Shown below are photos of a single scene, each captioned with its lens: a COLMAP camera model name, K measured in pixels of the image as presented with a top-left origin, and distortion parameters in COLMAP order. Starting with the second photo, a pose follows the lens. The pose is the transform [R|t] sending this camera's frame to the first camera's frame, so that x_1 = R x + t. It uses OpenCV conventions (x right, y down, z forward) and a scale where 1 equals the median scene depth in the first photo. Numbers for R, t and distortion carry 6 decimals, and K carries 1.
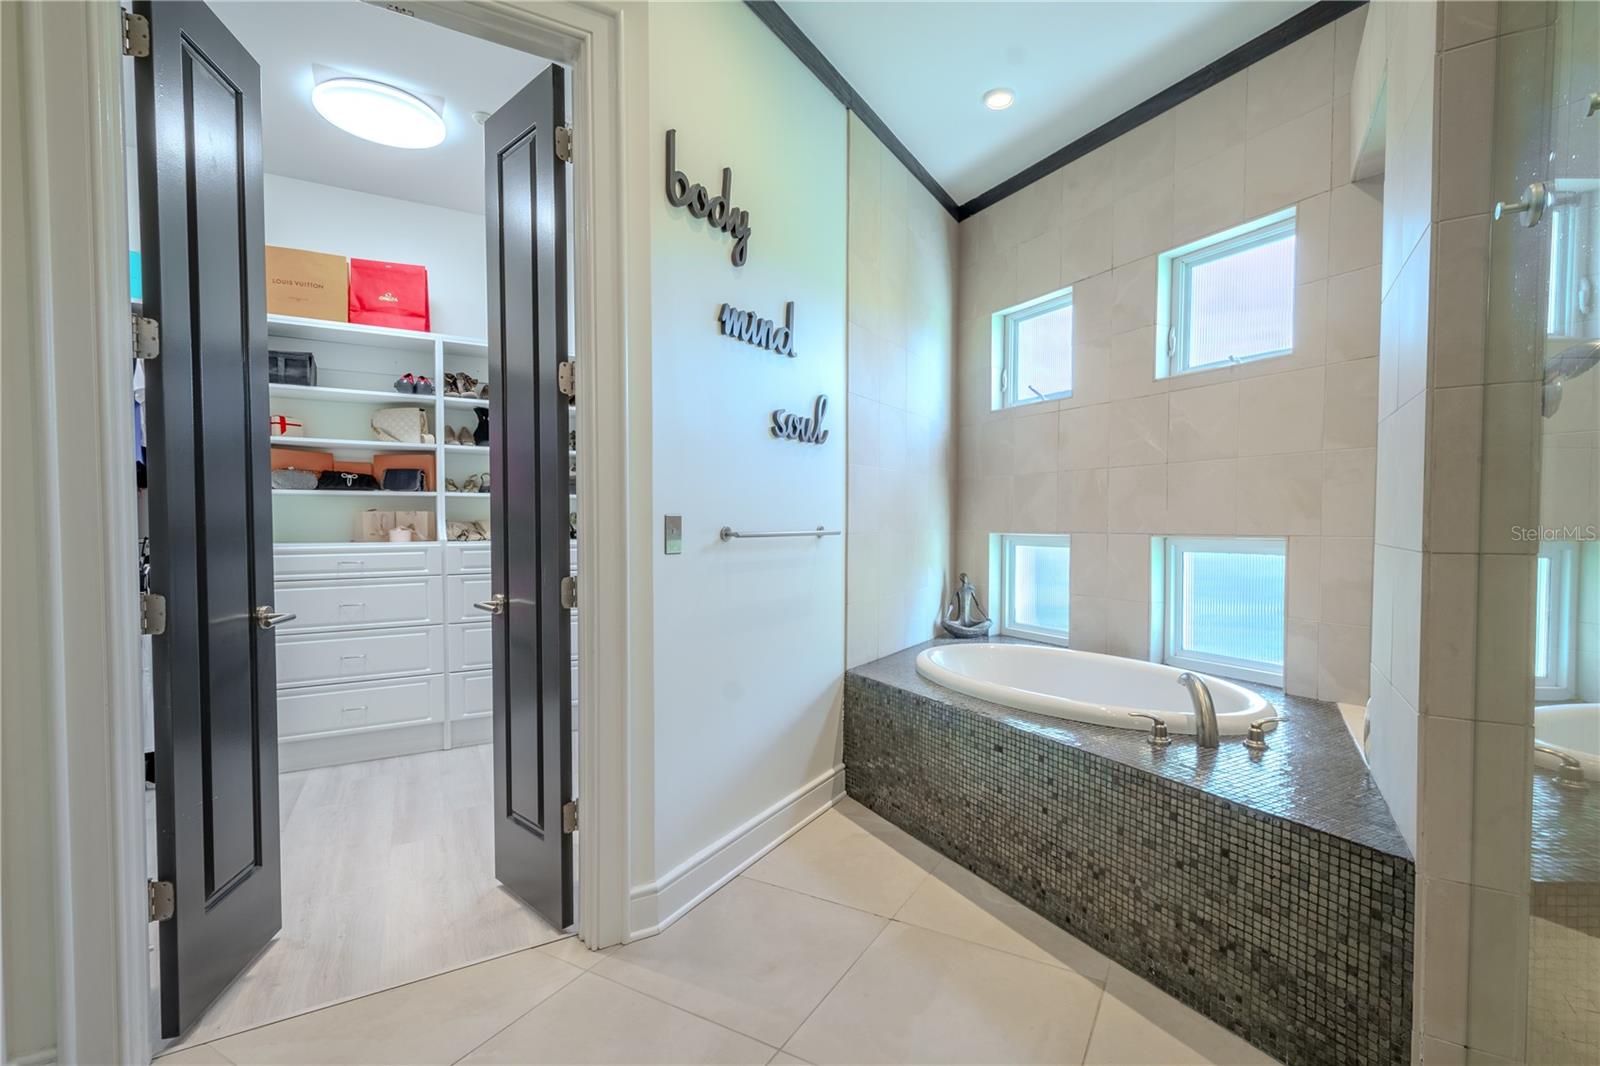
lens RADIAL K [[723.2, 0, 839.2], [0, 723.2, 546.0], [0, 0, 1]] dist [0.012659, -0.007684]
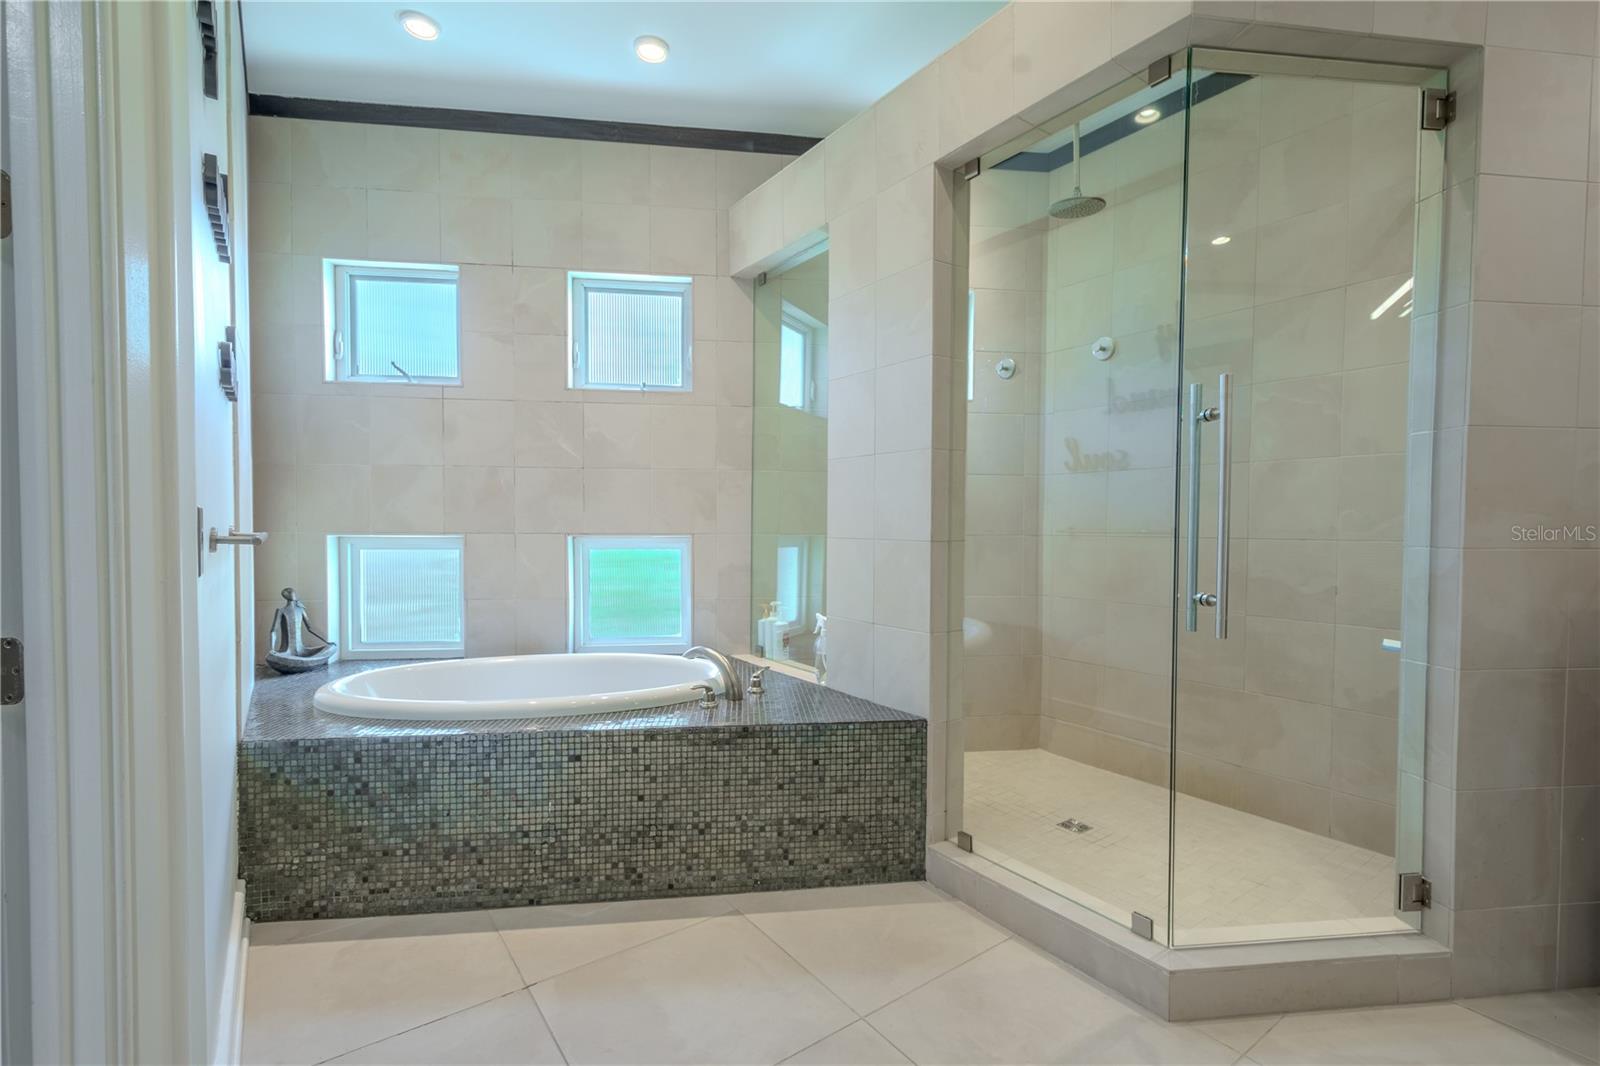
lens RADIAL K [[723.2, 0, 839.2], [0, 723.2, 546.0], [0, 0, 1]] dist [0.012659, -0.007684]
pose [[0.398790, -0.026659, 0.916655, -0.495501], [0.024914, 0.999523, 0.018230, -0.010107], [-0.916704, 0.015567, 0.399264, 0.279606]]
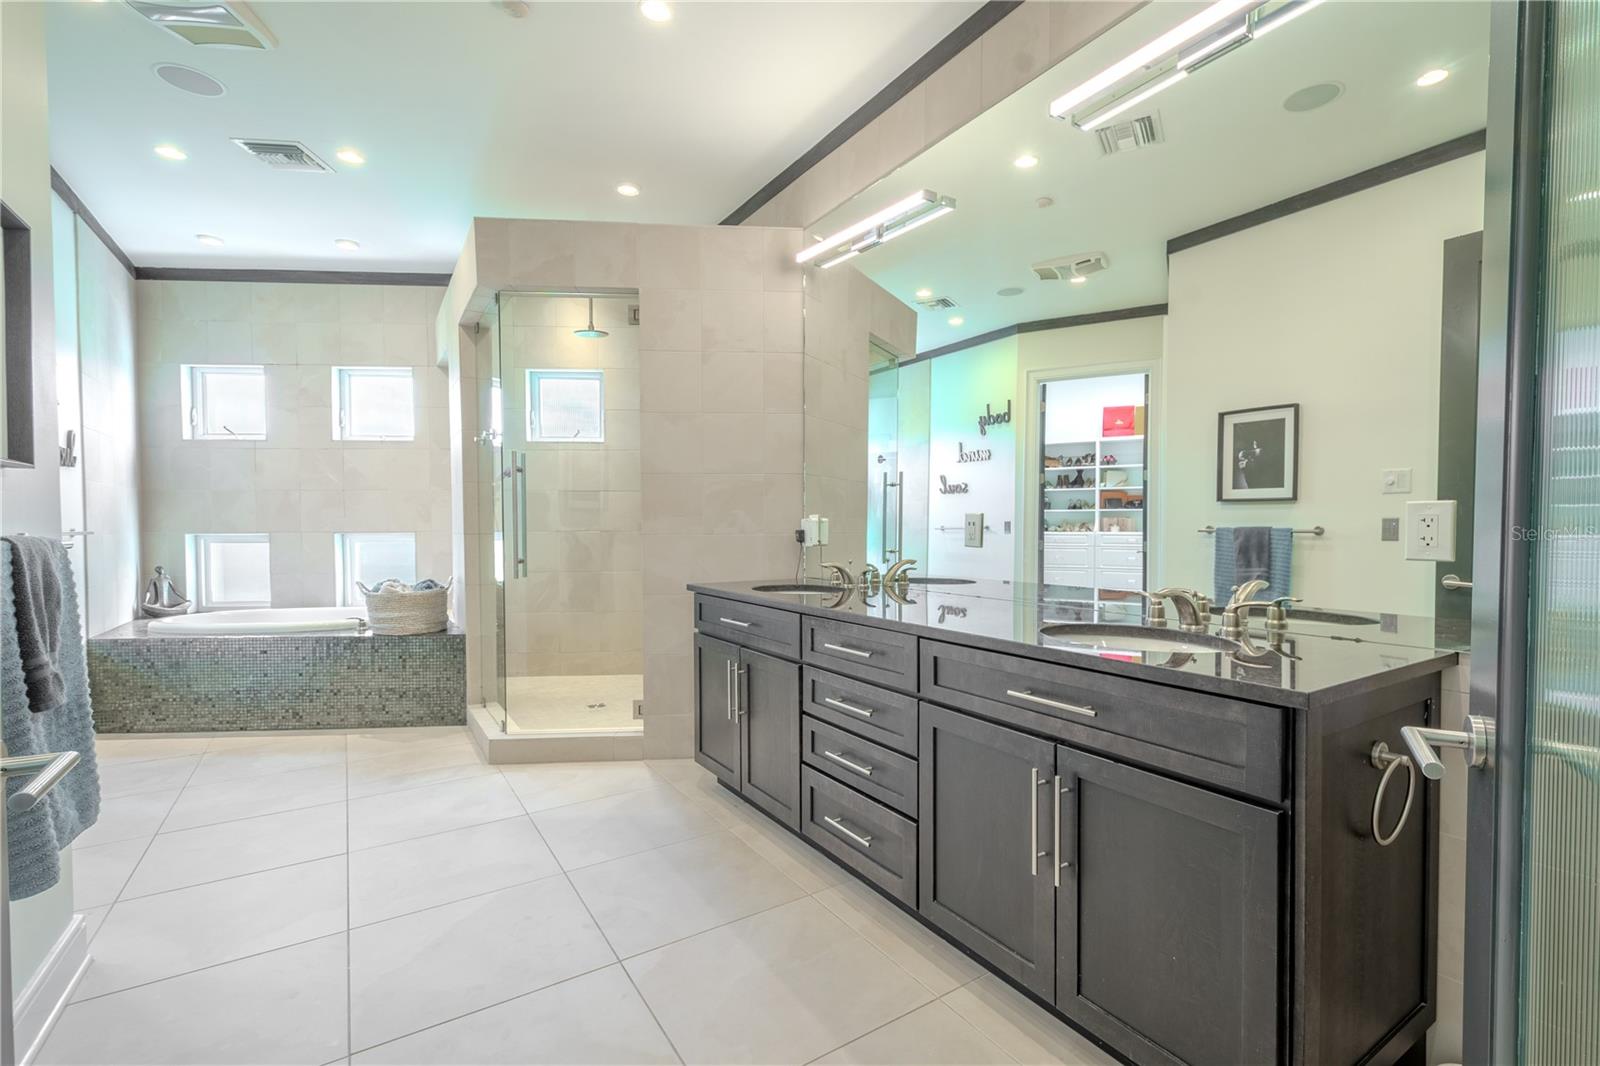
lens RADIAL K [[723.2, 0, 839.2], [0, 723.2, 546.0], [0, 0, 1]] dist [0.012659, -0.007684]
pose [[0.450520, -0.028475, 0.892312, -0.704860], [0.031397, 0.999378, 0.016040, 0.033084], [-0.892214, 0.020789, 0.451134, -1.038635]]
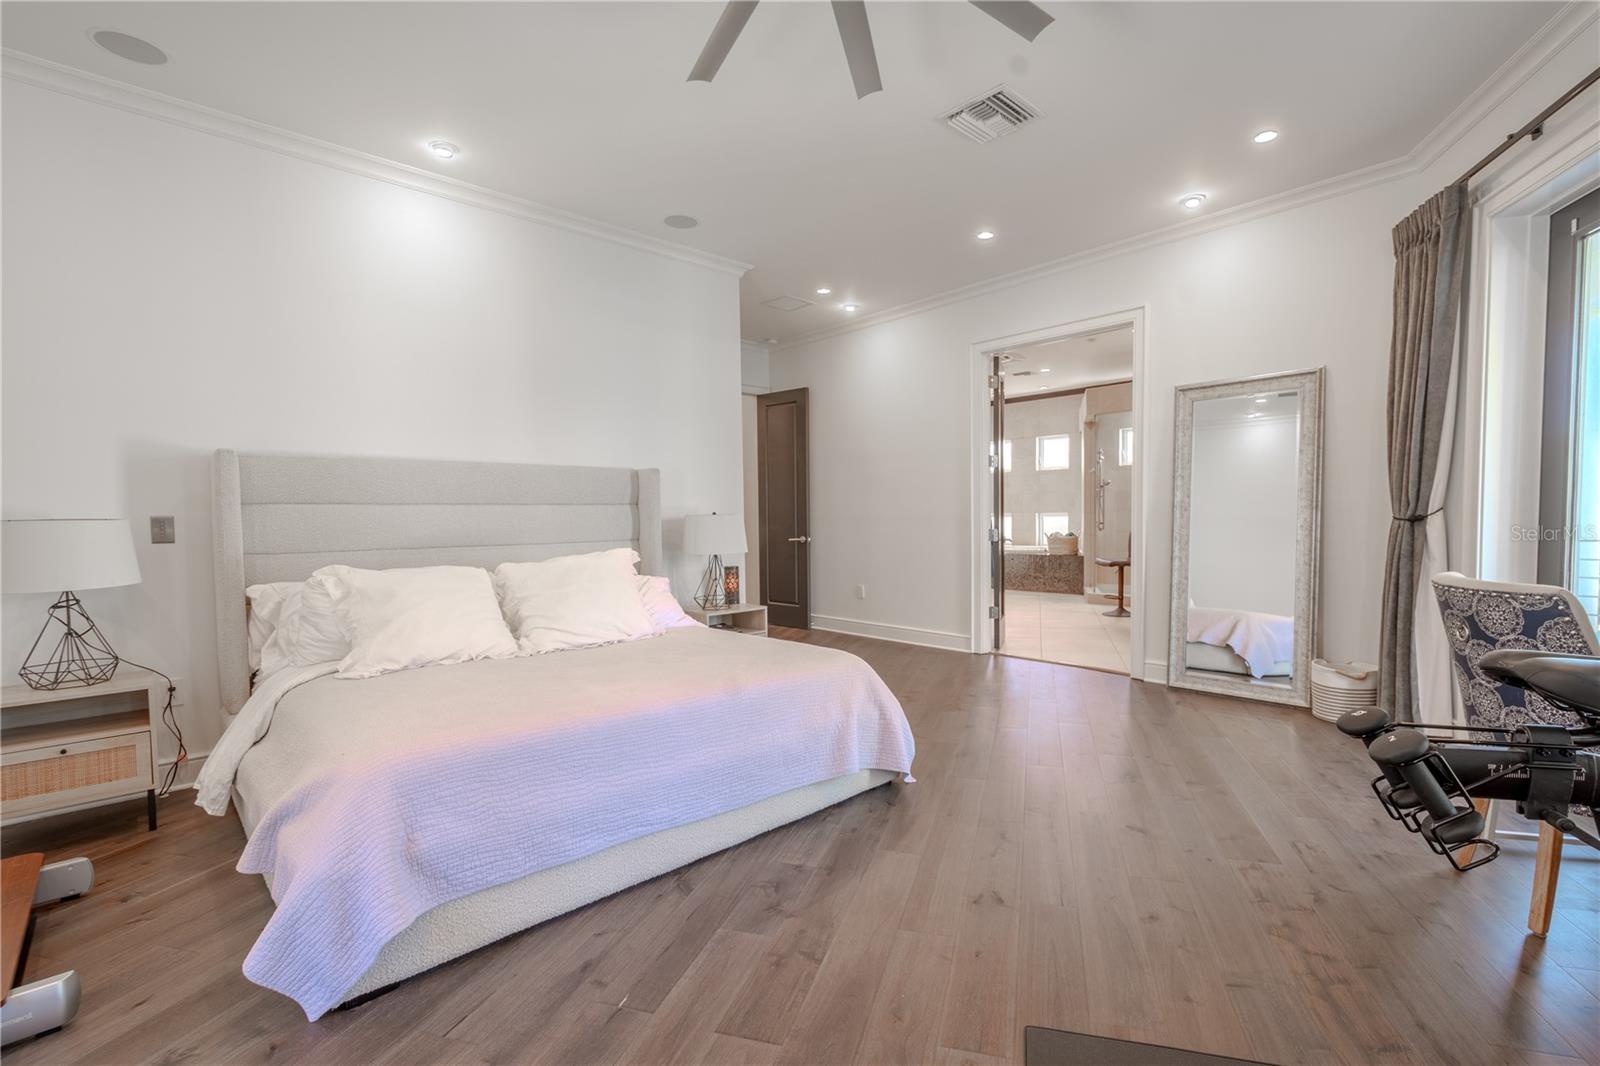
lens RADIAL K [[723.2, 0, 839.2], [0, 723.2, 546.0], [0, 0, 1]] dist [0.012659, -0.007684]
pose [[0.971136, -0.023750, 0.237341, -1.856129], [0.020675, 0.999667, 0.015437, 0.101020], [-0.237629, -0.010085, 0.971304, -3.065004]]
